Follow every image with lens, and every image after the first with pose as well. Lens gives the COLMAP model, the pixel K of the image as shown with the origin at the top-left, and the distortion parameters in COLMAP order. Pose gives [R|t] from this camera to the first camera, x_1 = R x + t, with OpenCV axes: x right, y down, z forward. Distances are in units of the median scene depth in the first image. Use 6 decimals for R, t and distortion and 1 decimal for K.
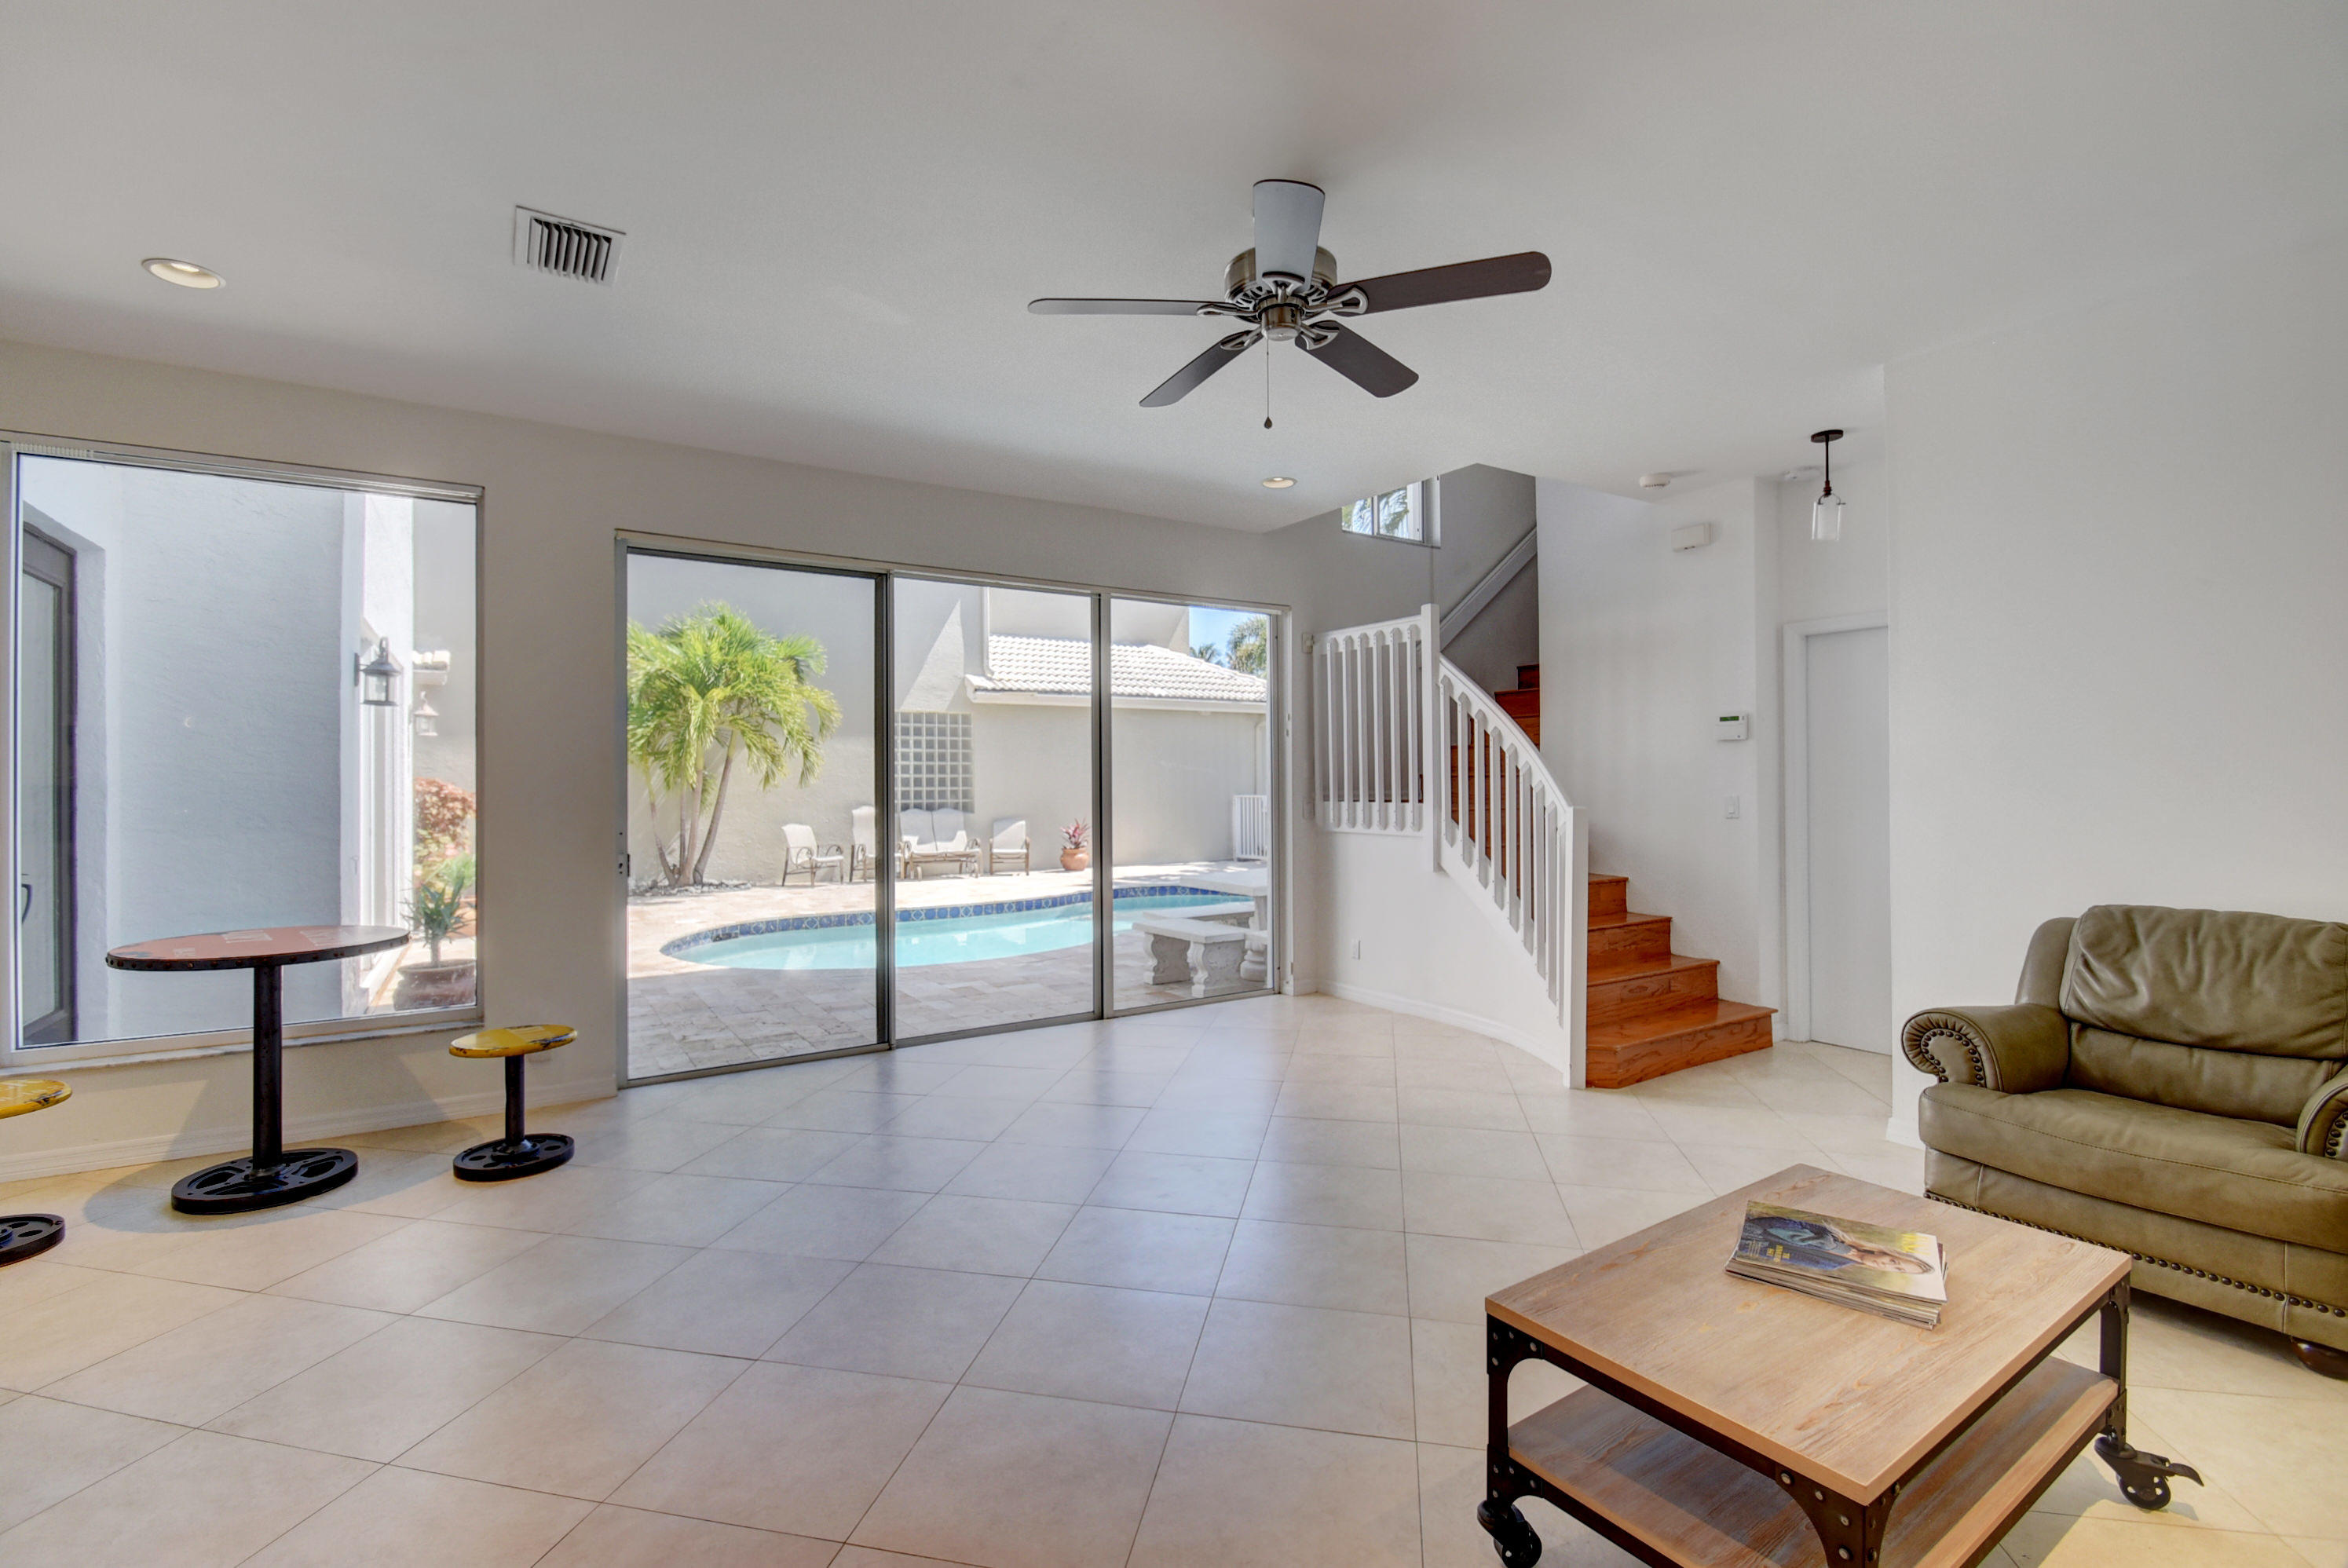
lens RADIAL K [[1026.9, 0, 1172.2], [0, 1026.9, 781.9], [0, 0, 1]] dist [-0.015355, -0.003043]
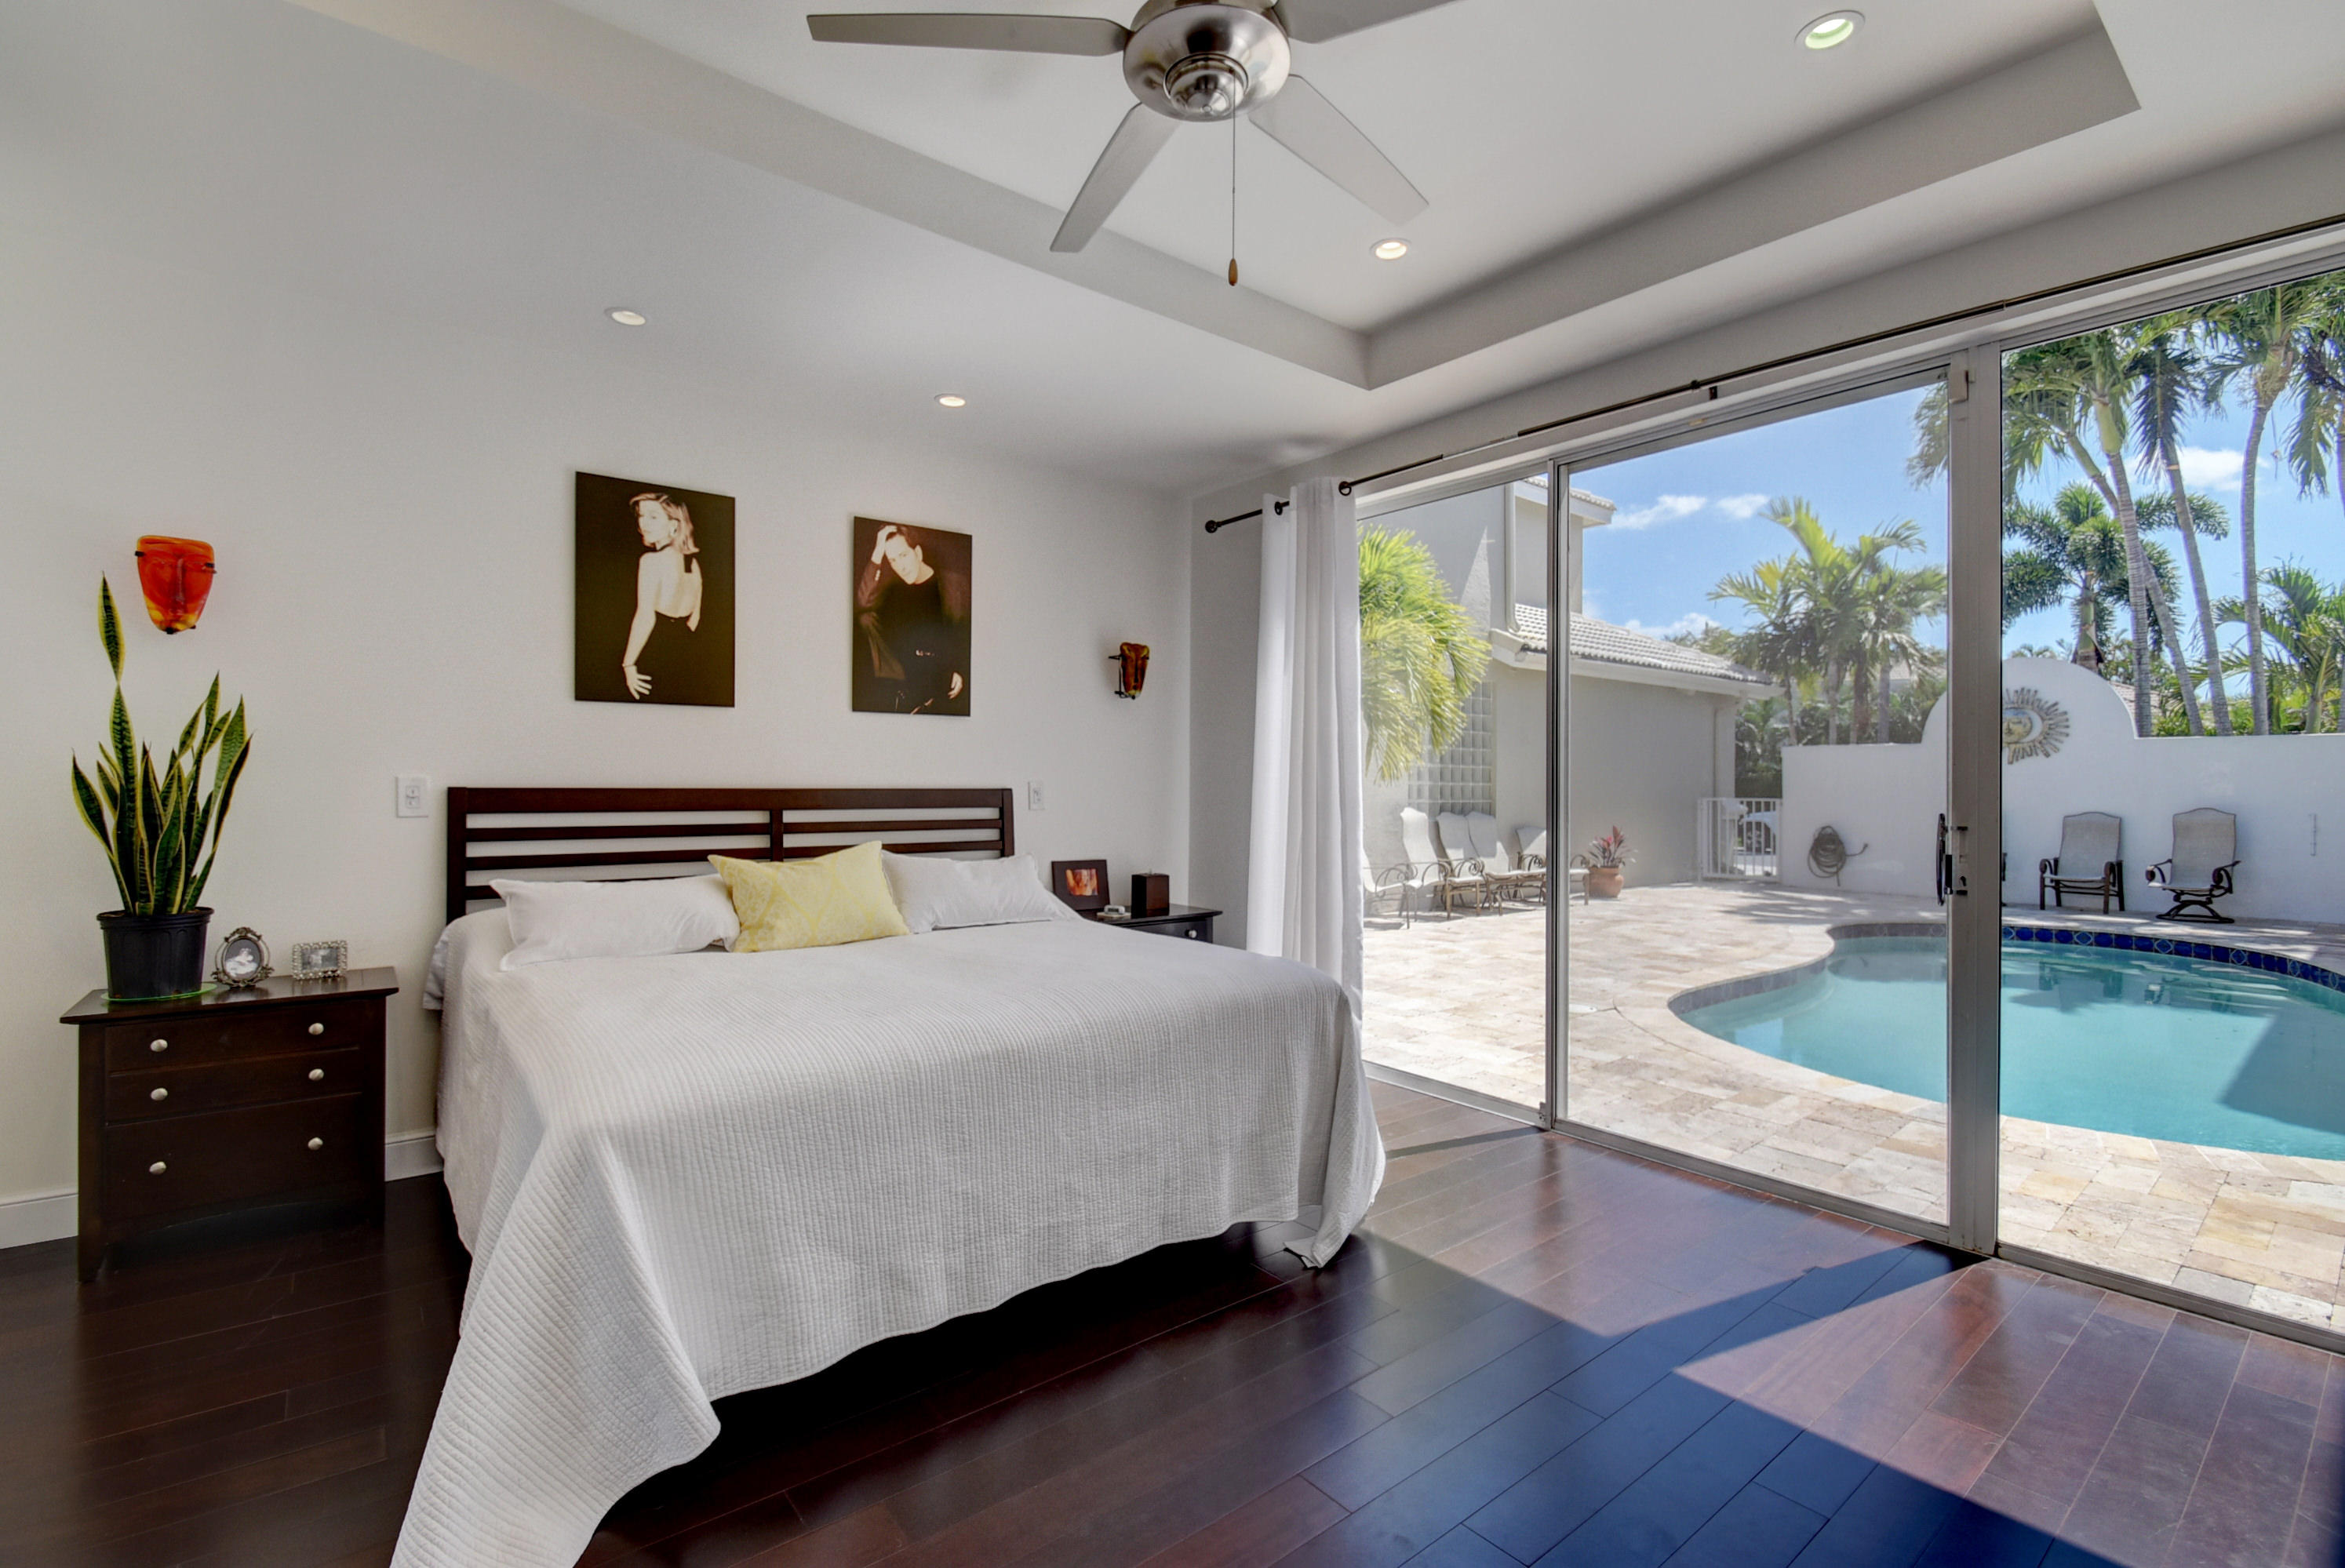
lens RADIAL K [[1025.5, 0, 1176.3], [0, 1025.5, 782.2], [0, 0, 1]] dist [-0.015355, -0.003043]
pose [[0.994897, 0.013363, 0.100006, -0.512396], [-0.013544, 0.999908, 0.001133, 0.007192], [-0.099982, -0.002481, 0.994986, 0.309731]]
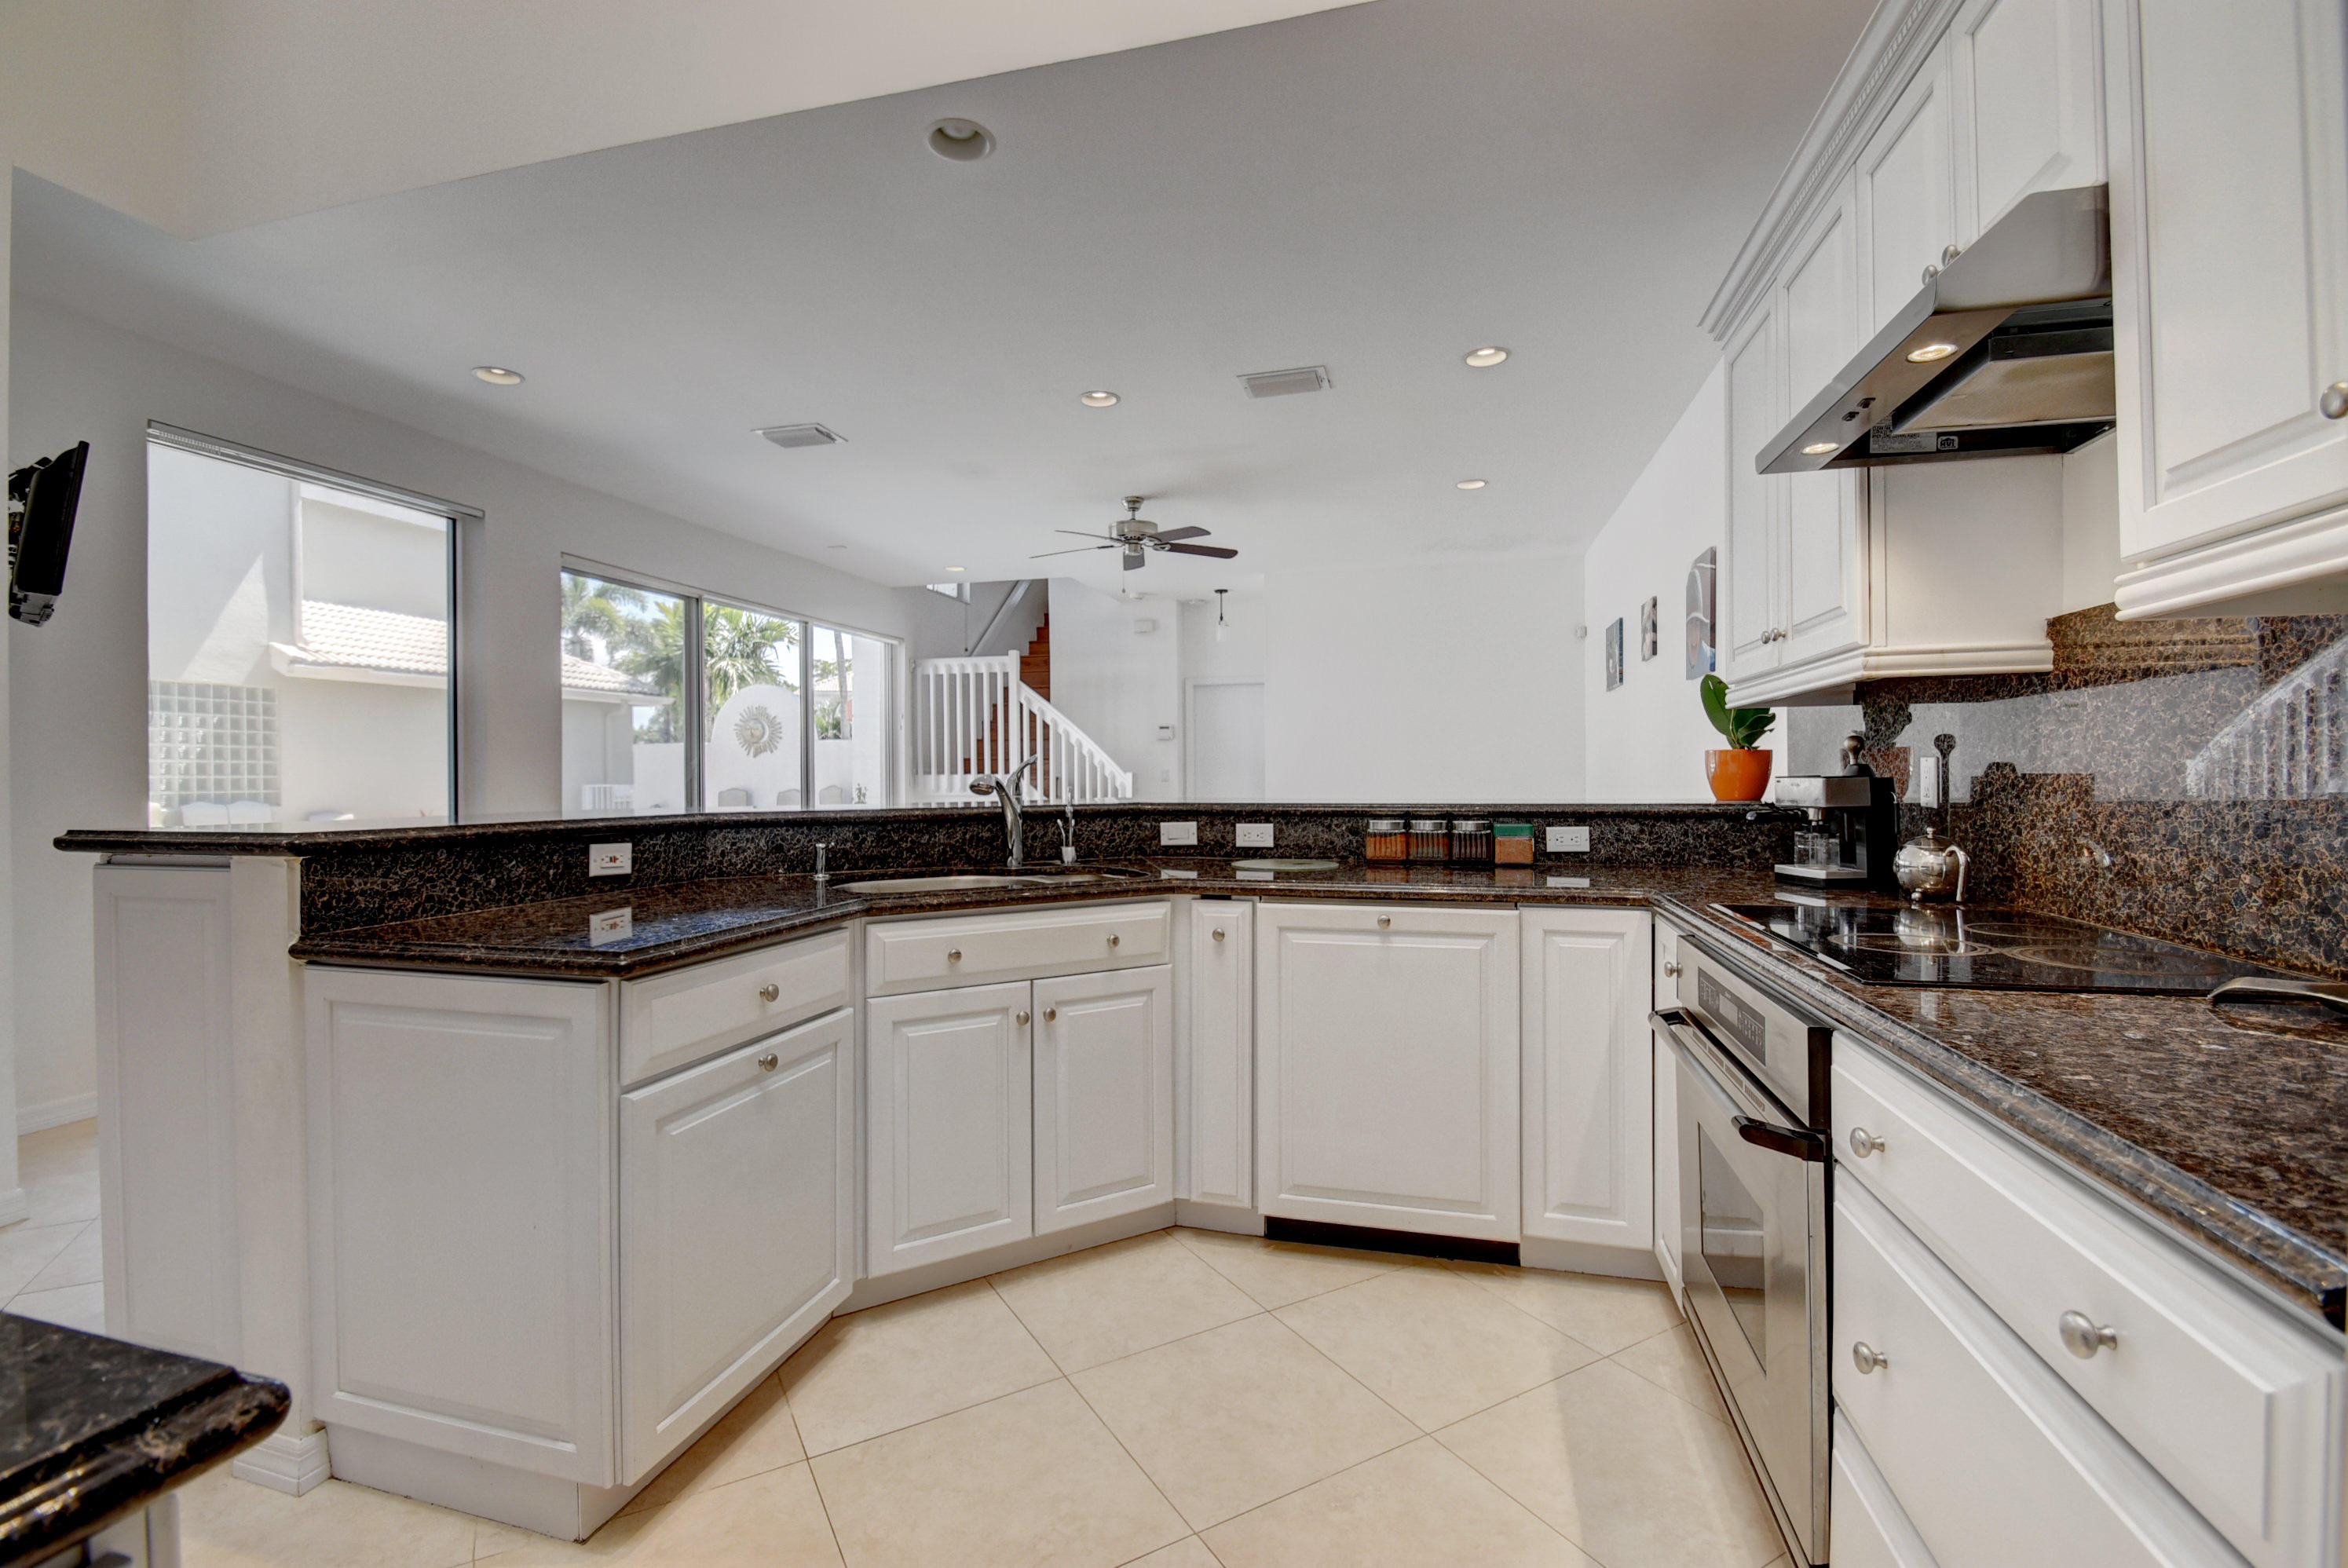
lens RADIAL K [[1026.9, 0, 1177.7], [0, 1026.9, 783.6], [0, 0, 1]] dist [-0.015355, -0.003043]
pose [[0.731314, -0.004444, 0.682027, -0.228860], [0.002122, 0.999989, 0.004240, 0.010207], [-0.682038, -0.001654, 0.731315, -0.122752]]
